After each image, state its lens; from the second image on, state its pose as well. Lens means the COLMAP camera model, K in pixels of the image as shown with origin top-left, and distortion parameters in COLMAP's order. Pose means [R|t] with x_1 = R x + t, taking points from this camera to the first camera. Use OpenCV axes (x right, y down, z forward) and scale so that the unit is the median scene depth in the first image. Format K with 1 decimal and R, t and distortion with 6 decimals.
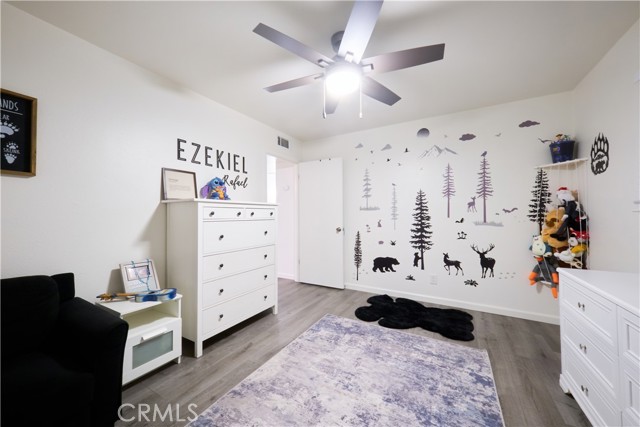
lens RADIAL K [[236.8, 0, 320.0], [0, 236.8, 213.5], [0, 0, 1]] dist [-0.000076, 0.000073]
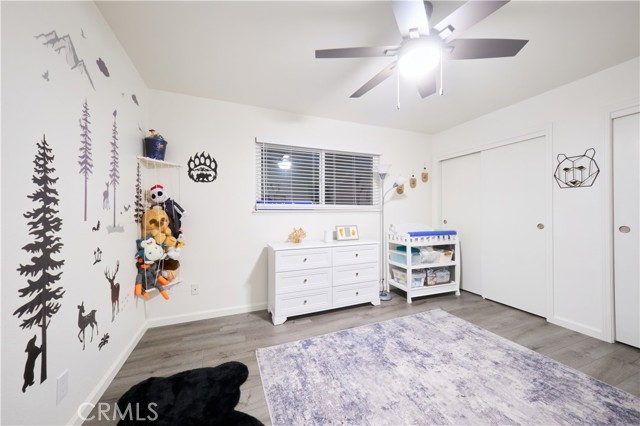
lens RADIAL K [[236.8, 0, 320.0], [0, 236.8, 213.0], [0, 0, 1]] dist [-0.000076, 0.000073]
pose [[-0.795414, 0.007205, 0.606023, -0.117463], [0.004728, 0.999973, -0.005683, 0.010507], [-0.606048, -0.001655, -0.795427, 1.628335]]
